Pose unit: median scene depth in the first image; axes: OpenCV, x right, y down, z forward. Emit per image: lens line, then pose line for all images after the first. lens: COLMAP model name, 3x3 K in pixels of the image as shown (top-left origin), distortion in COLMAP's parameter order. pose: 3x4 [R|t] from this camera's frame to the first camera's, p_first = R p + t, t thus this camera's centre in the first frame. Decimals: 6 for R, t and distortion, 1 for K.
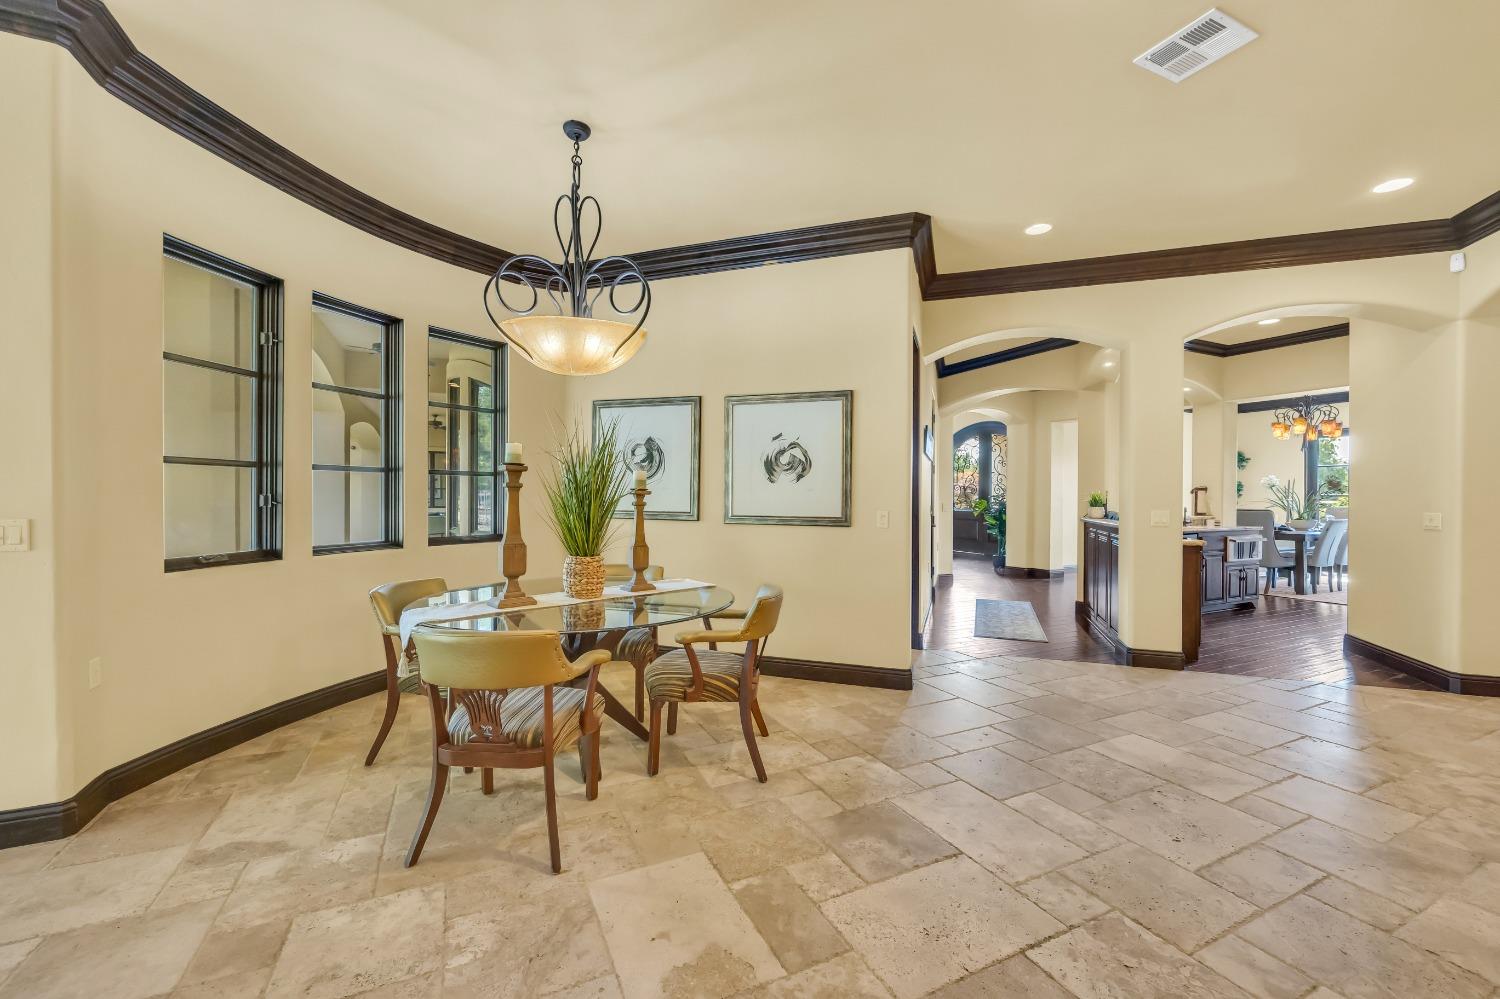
lens RADIAL K [[597.8, 0, 745.3], [0, 597.8, 500.5], [0, 0, 1]] dist [-0.004252, -0.000192]
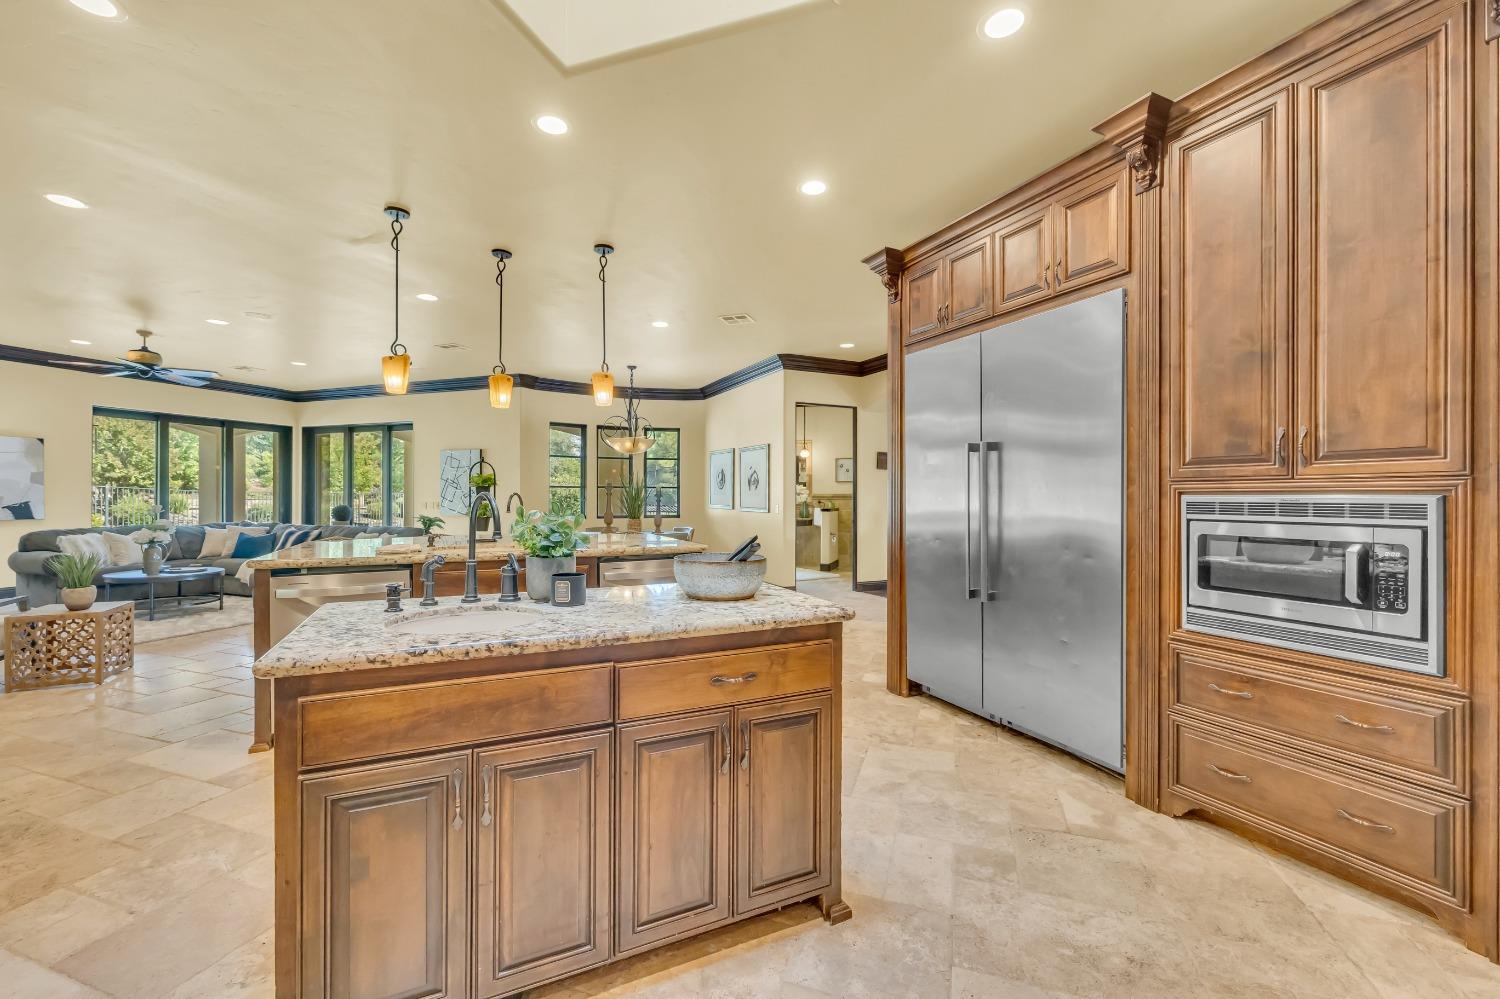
lens RADIAL K [[599.9, 0, 744.9], [0, 599.9, 493.5], [0, 0, 1]] dist [0.000131, -0.000124]
pose [[0.714427, -0.006063, -0.699683, 1.961984], [-0.005324, 0.999886, -0.014100, 0.011530], [0.699689, 0.013798, 0.714314, -0.589762]]
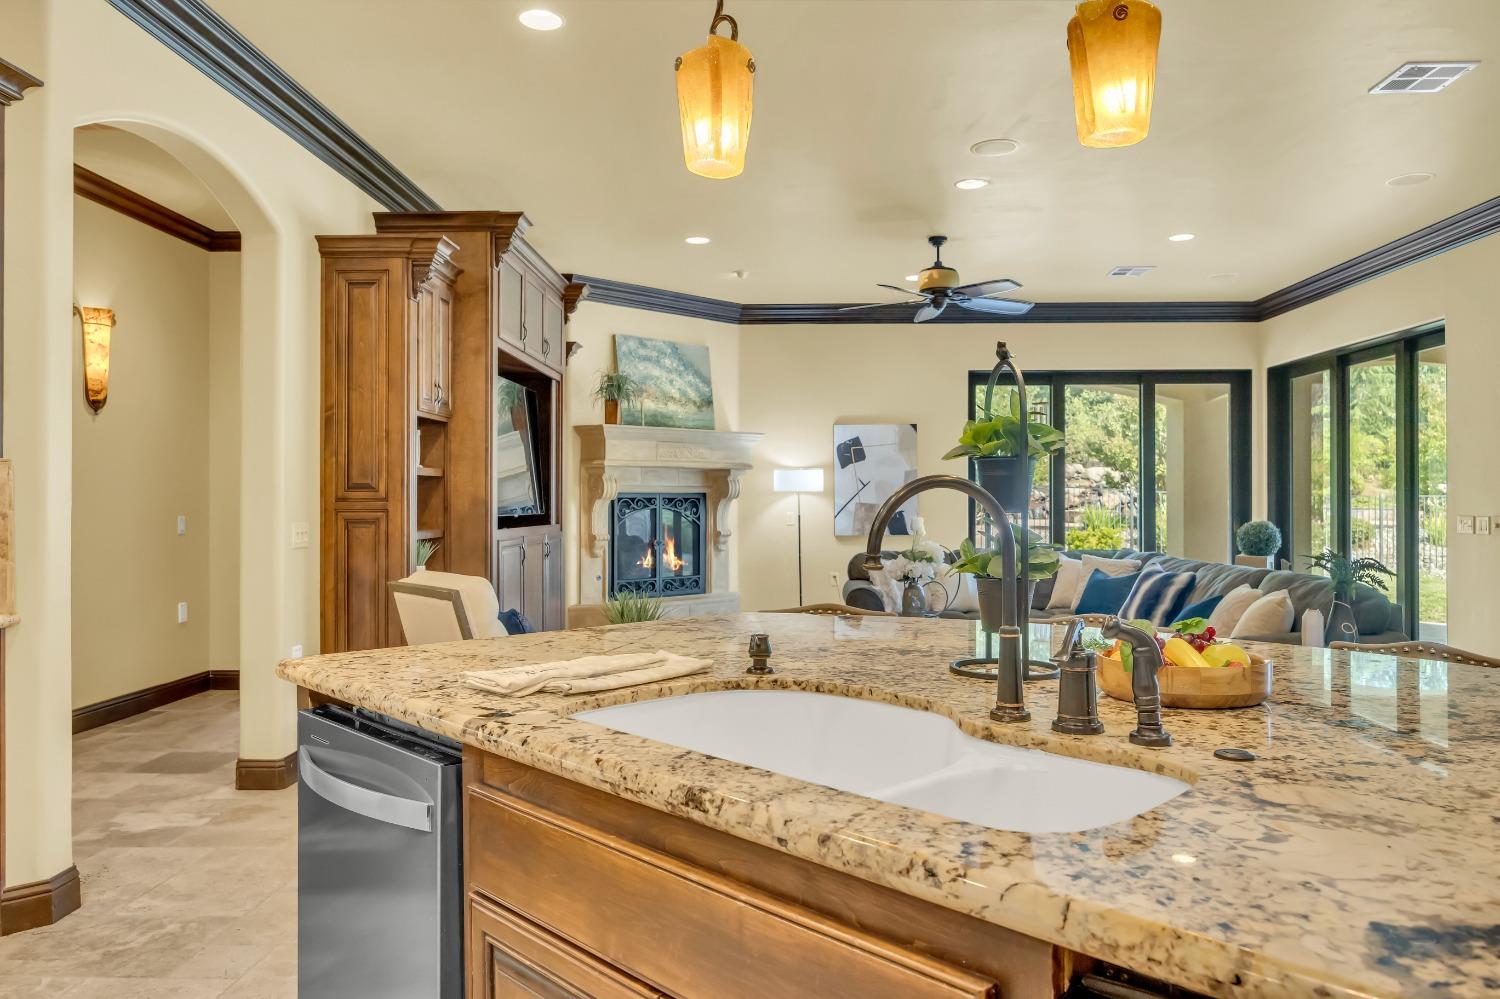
lens RADIAL K [[1051.5, 0, 750.0], [0, 1051.5, 499.5], [0, 0, 1]] dist [-0.003425, -0.000554]
pose [[-0.450463, -0.007532, -0.892764, 1.217894], [-0.008107, 0.999958, -0.004345, 0.008780], [0.892759, 0.005281, -0.450505, 0.101371]]
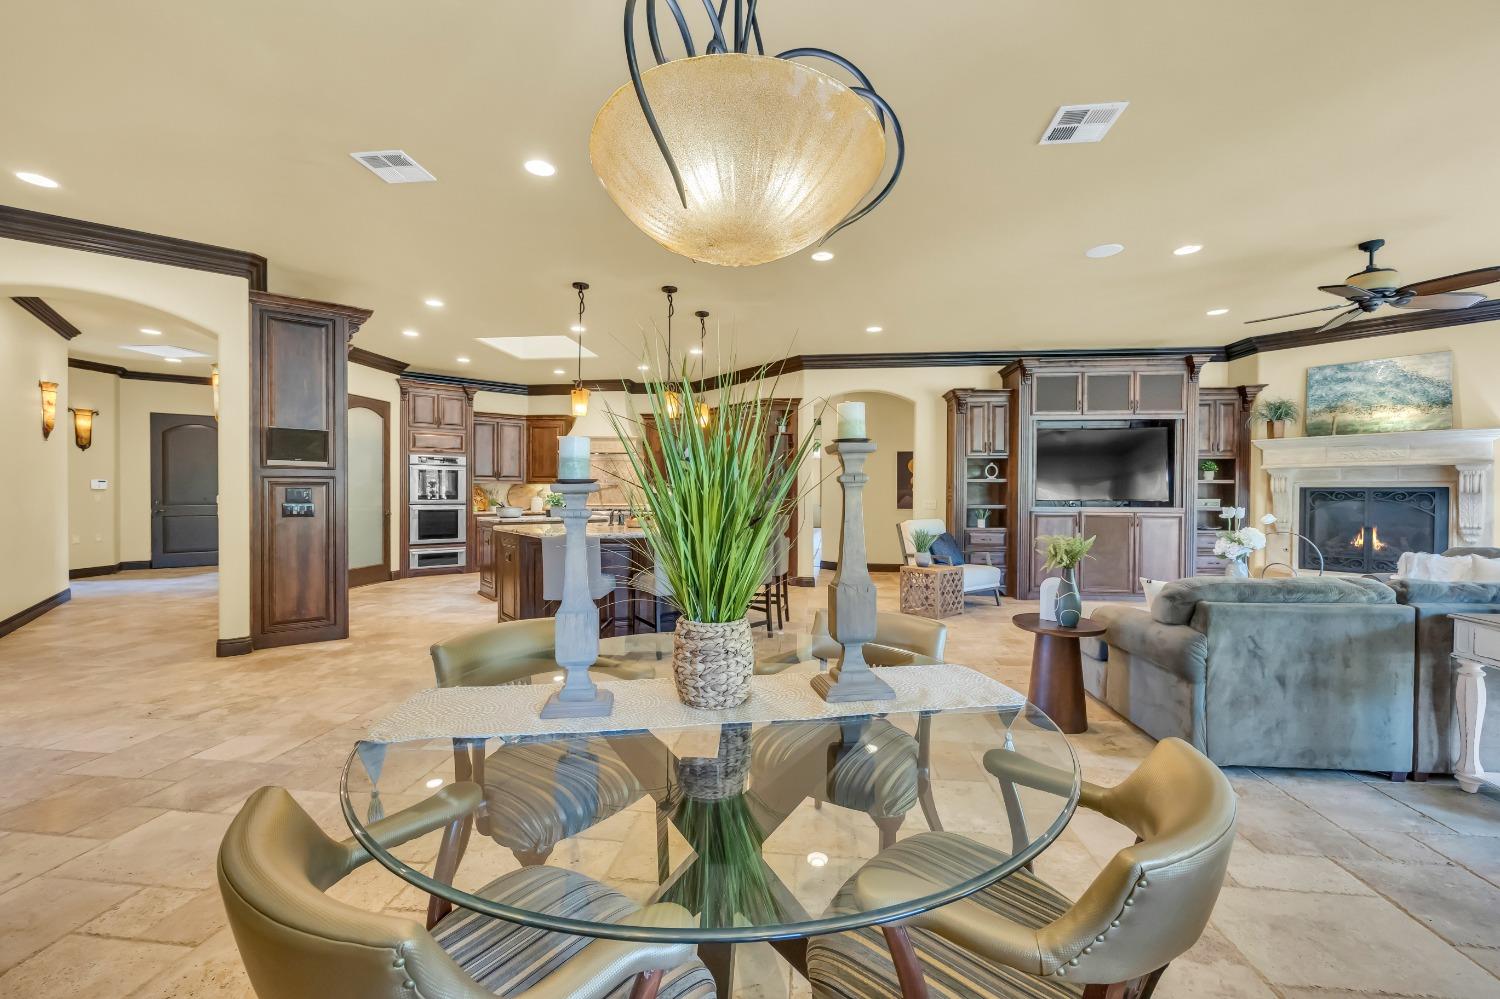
lens RADIAL K [[606.5, 0, 748.7], [0, 606.5, 496.5], [0, 0, 1]] dist [-0.000870, -0.000068]
pose [[-0.845214, -0.013875, 0.534248, -0.568702], [-0.004923, 0.999823, 0.018178, -0.017063], [-0.534405, 0.012734, -0.845132, 1.351032]]
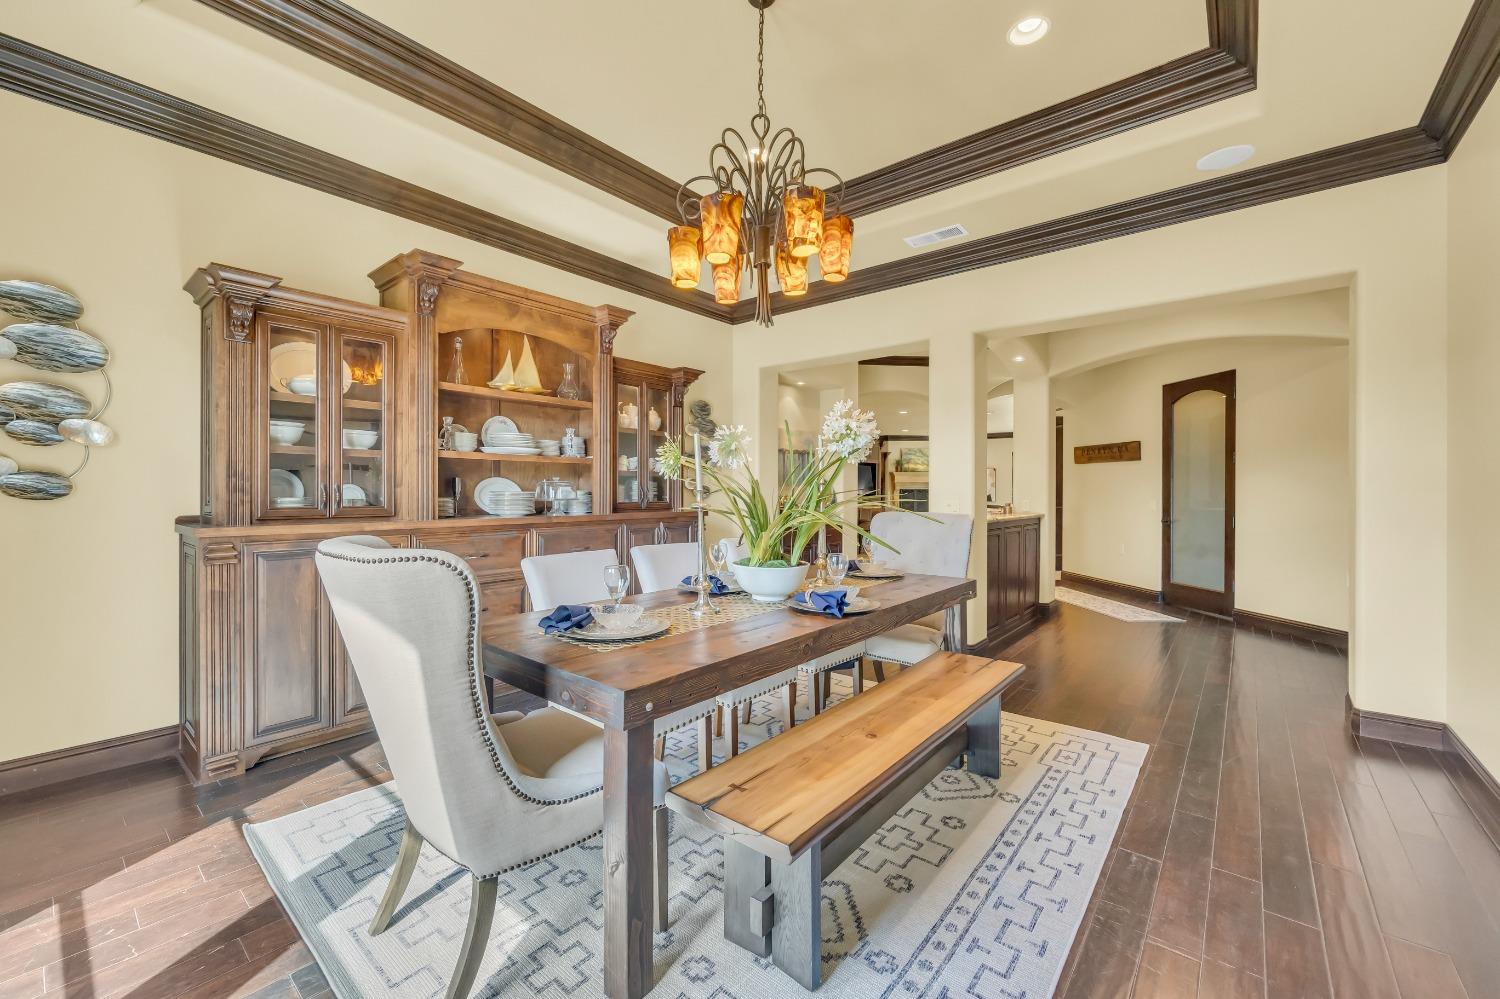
lens RADIAL K [[599.9, 0, 744.9], [0, 599.9, 493.5], [0, 0, 1]] dist [0.000131, -0.000124]
pose [[-0.908242, -0.005507, -0.418410, 2.954983], [-0.010129, 0.999910, 0.008827, -0.009496], [0.418323, 0.012255, -0.908215, 3.466866]]
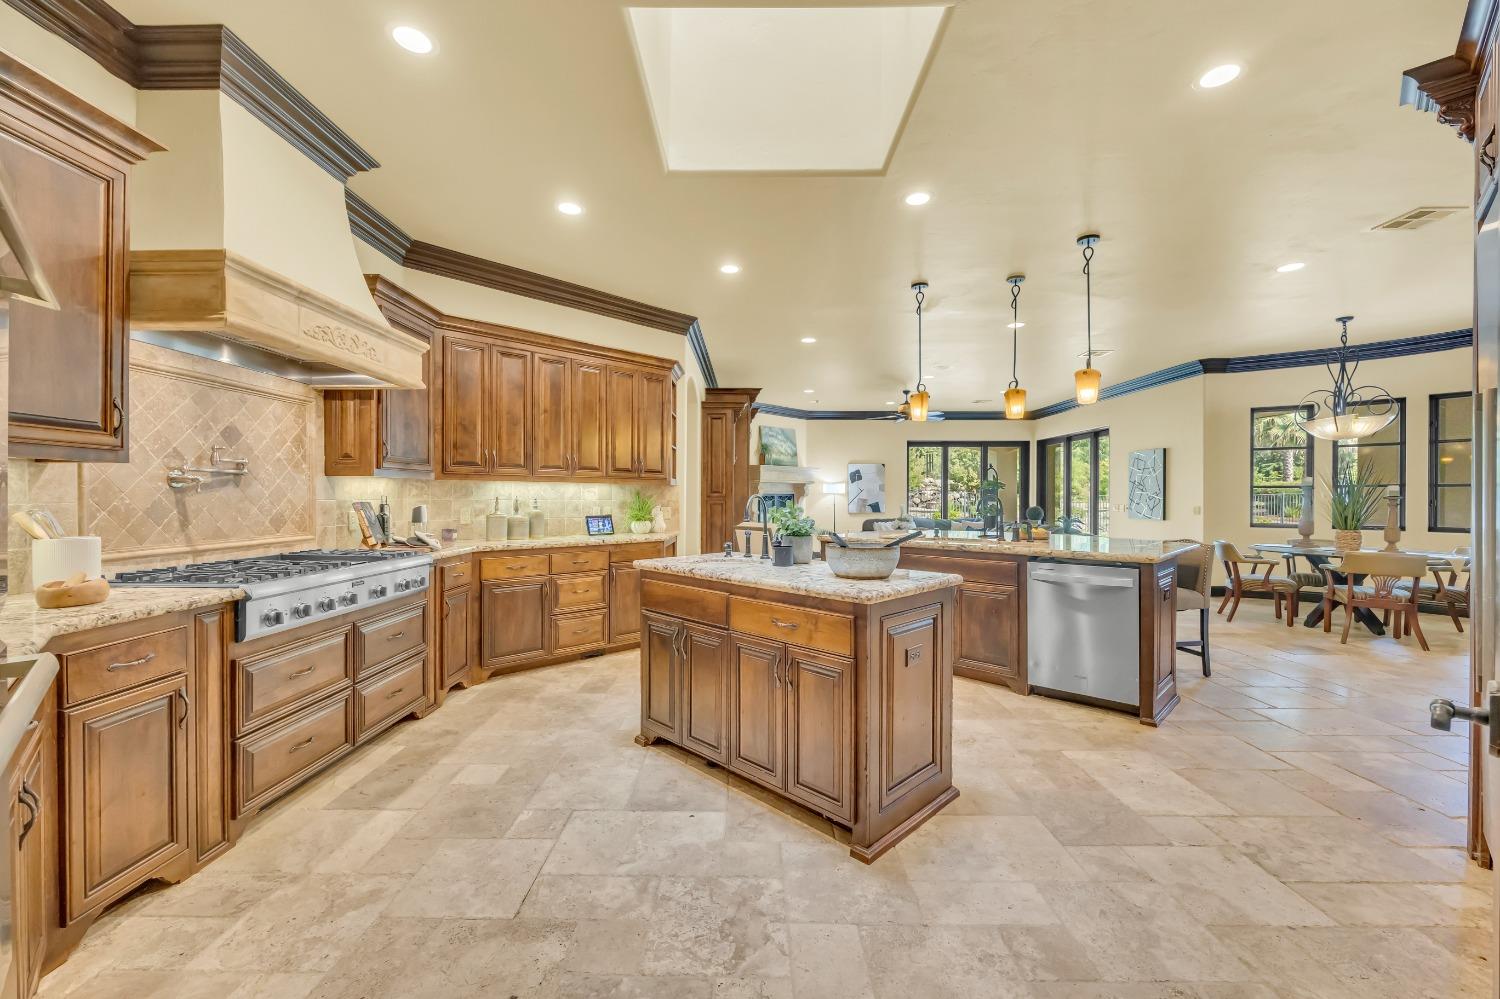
lens RADIAL K [[606.5, 0, 748.7], [0, 606.5, 496.5], [0, 0, 1]] dist [-0.000870, -0.000068]
pose [[-0.427914, -0.007754, -0.903786, 2.291250], [-0.011997, 0.999924, -0.002899, 0.009998], [0.903740, 0.009602, -0.427975, 0.065471]]
